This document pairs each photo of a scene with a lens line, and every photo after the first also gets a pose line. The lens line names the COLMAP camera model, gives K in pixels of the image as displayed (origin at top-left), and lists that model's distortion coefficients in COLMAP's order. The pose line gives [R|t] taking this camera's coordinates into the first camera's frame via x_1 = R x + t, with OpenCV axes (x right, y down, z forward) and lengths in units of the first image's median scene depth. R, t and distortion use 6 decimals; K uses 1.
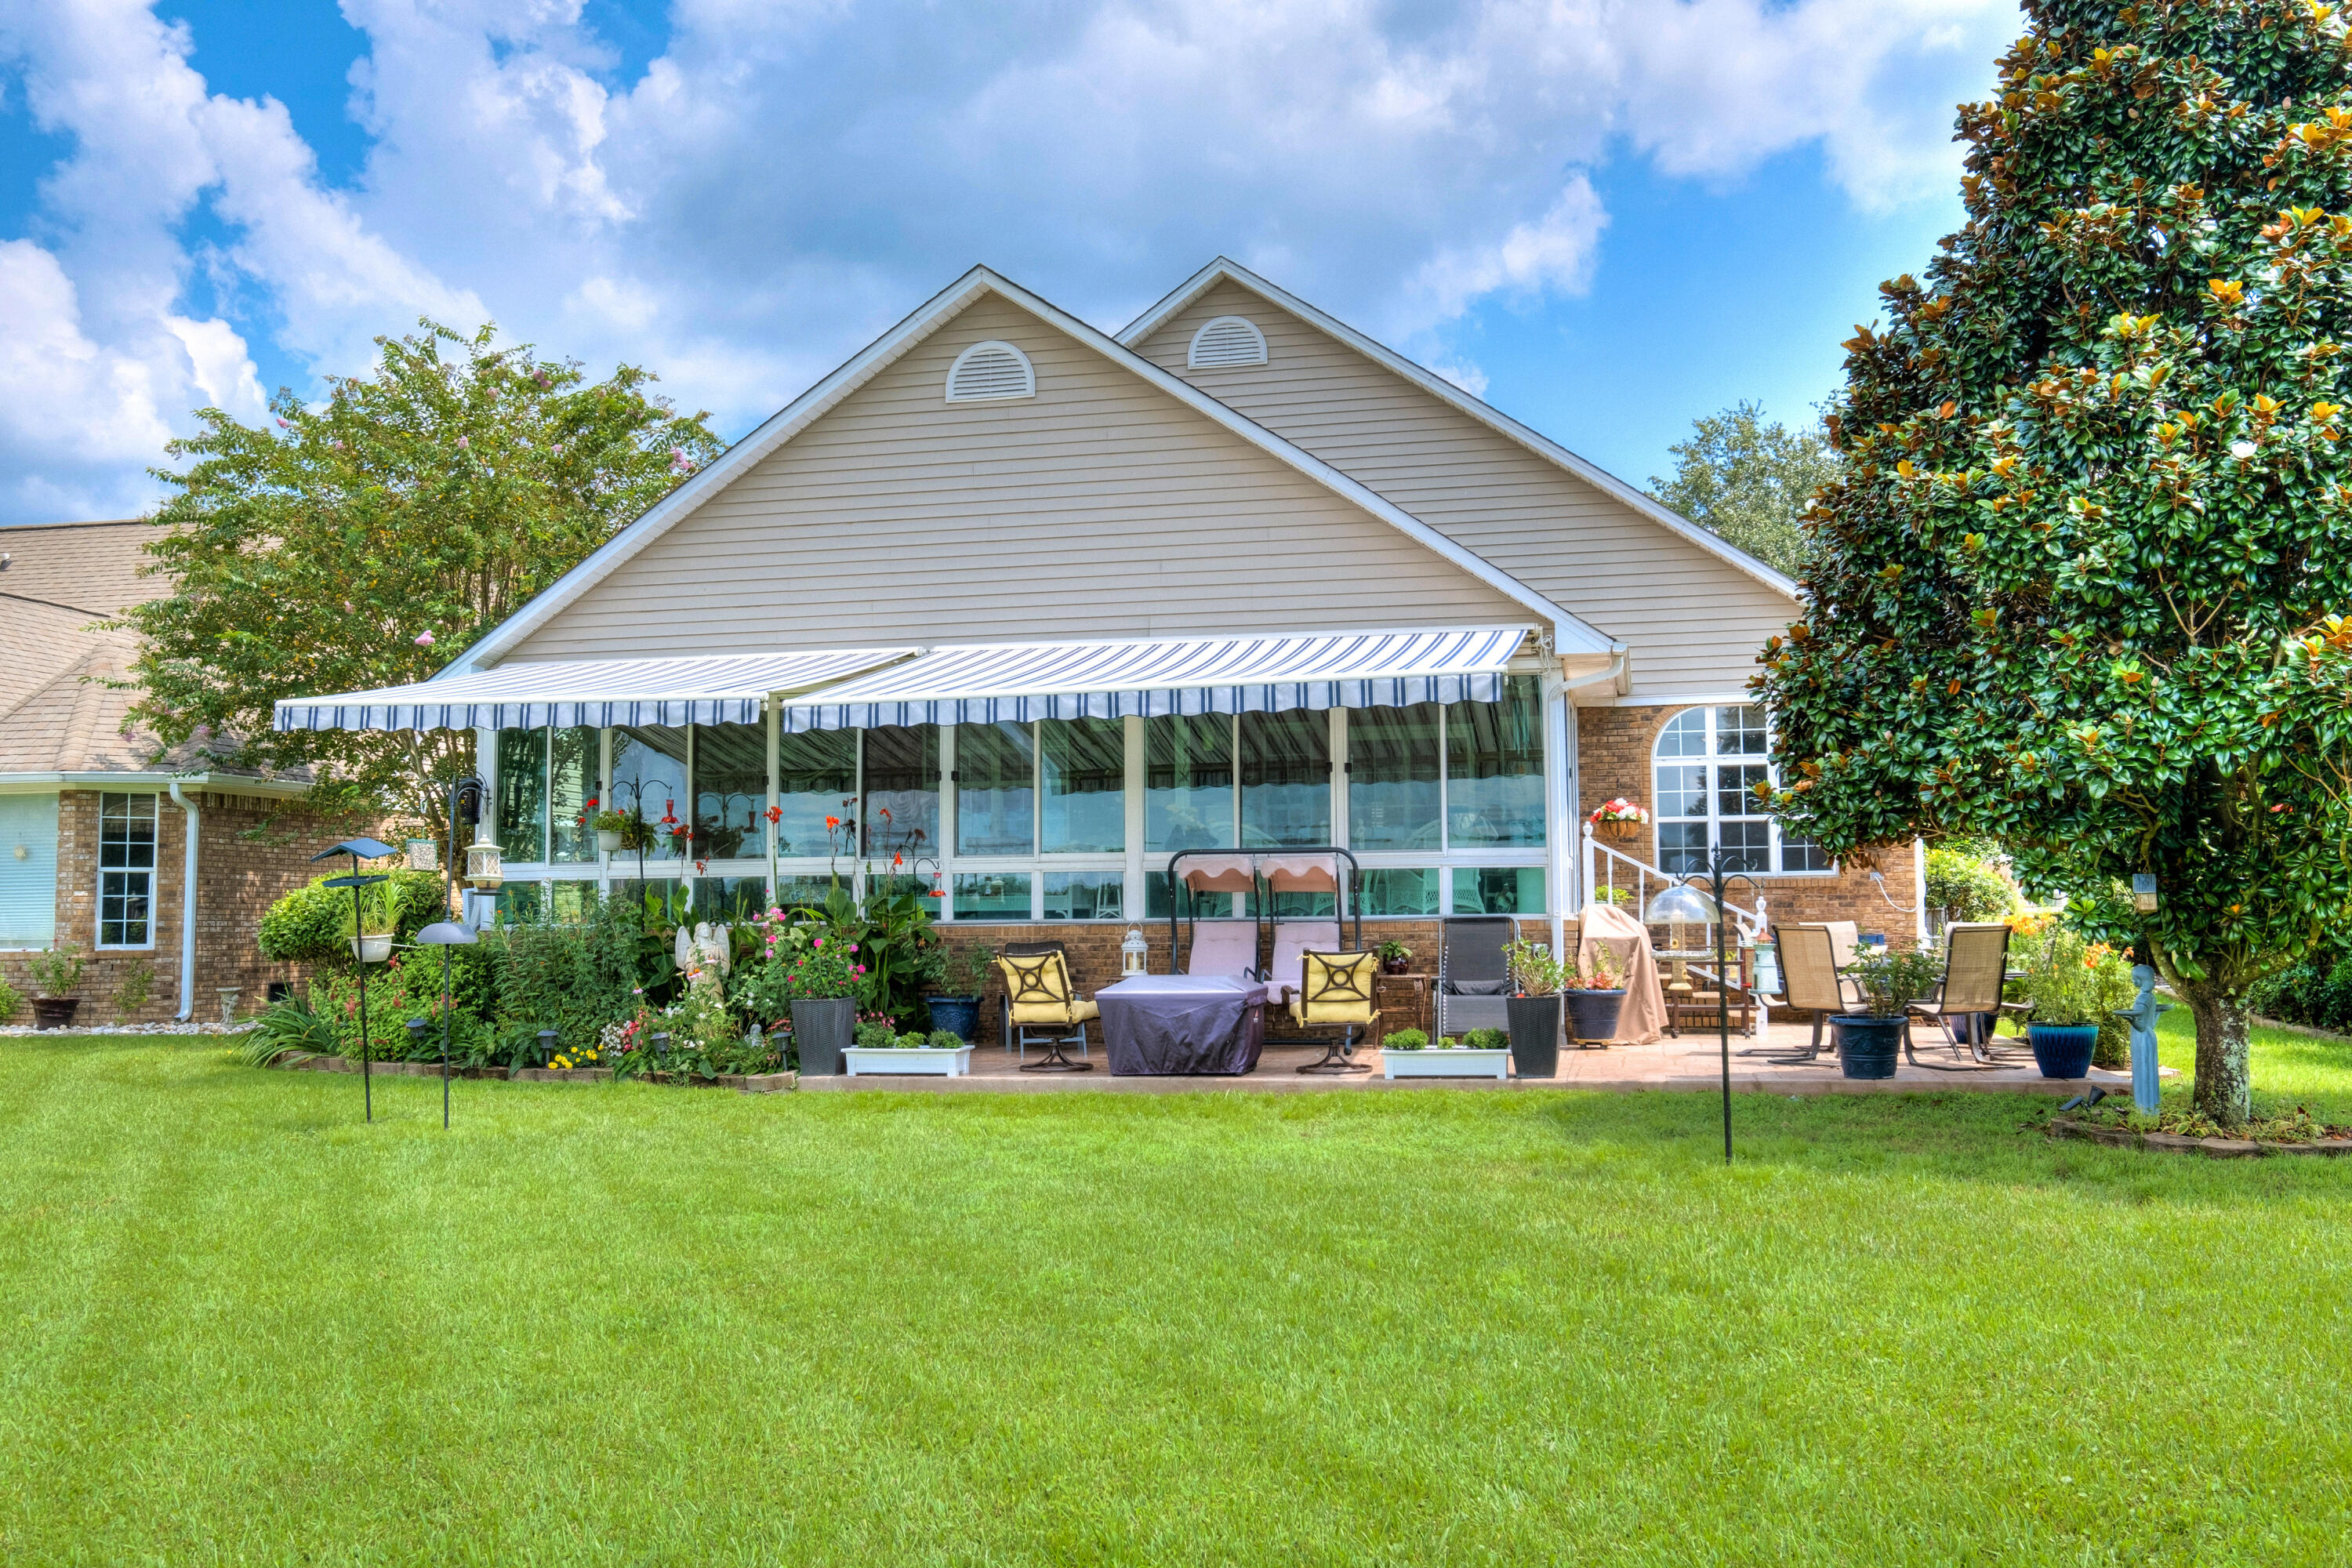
lens RADIAL K [[1979.7, 0, 1176.1], [0, 1979.7, 781.0], [0, 0, 1]] dist [-0.001163, -0.000300]
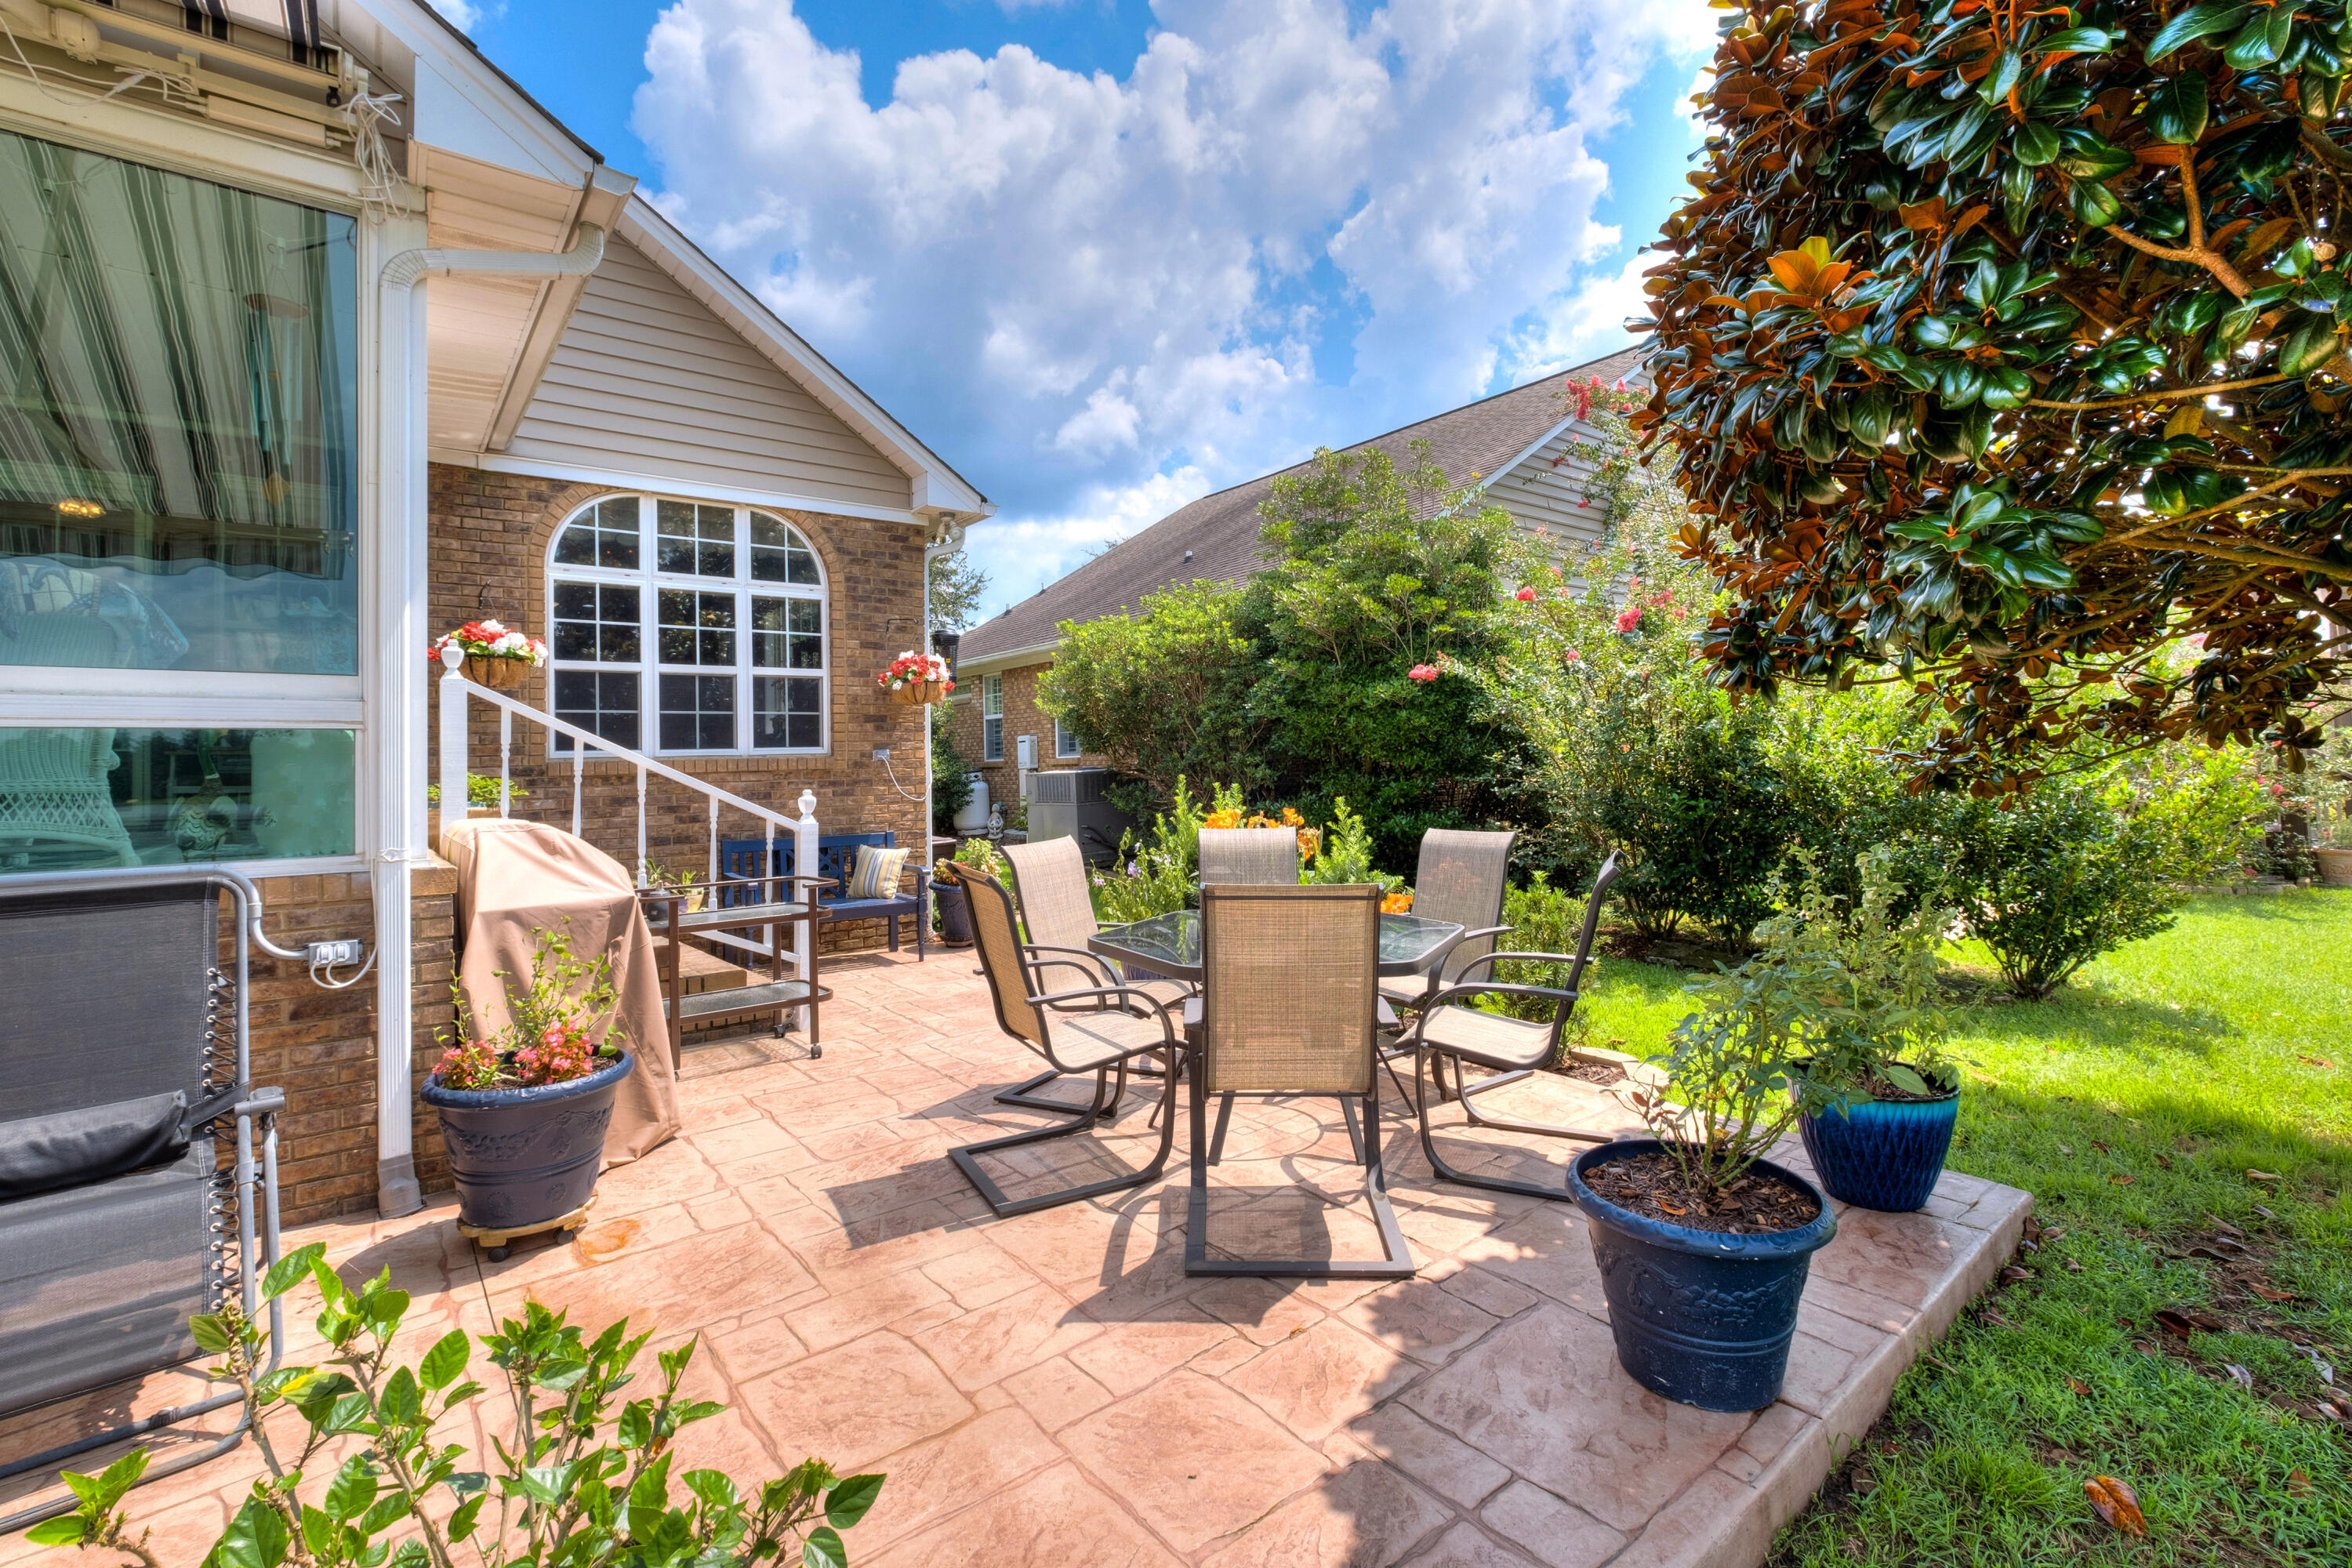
lens RADIAL K [[1029.5, 0, 1190.3], [0, 1029.5, 761.5], [0, 0, 1]] dist [-0.006900, 0.000882]
pose [[0.616331, -0.006494, 0.787461, 0.124414], [-0.036994, 0.998623, 0.037191, 0.033812], [-0.786618, -0.052053, 0.615242, 0.712408]]
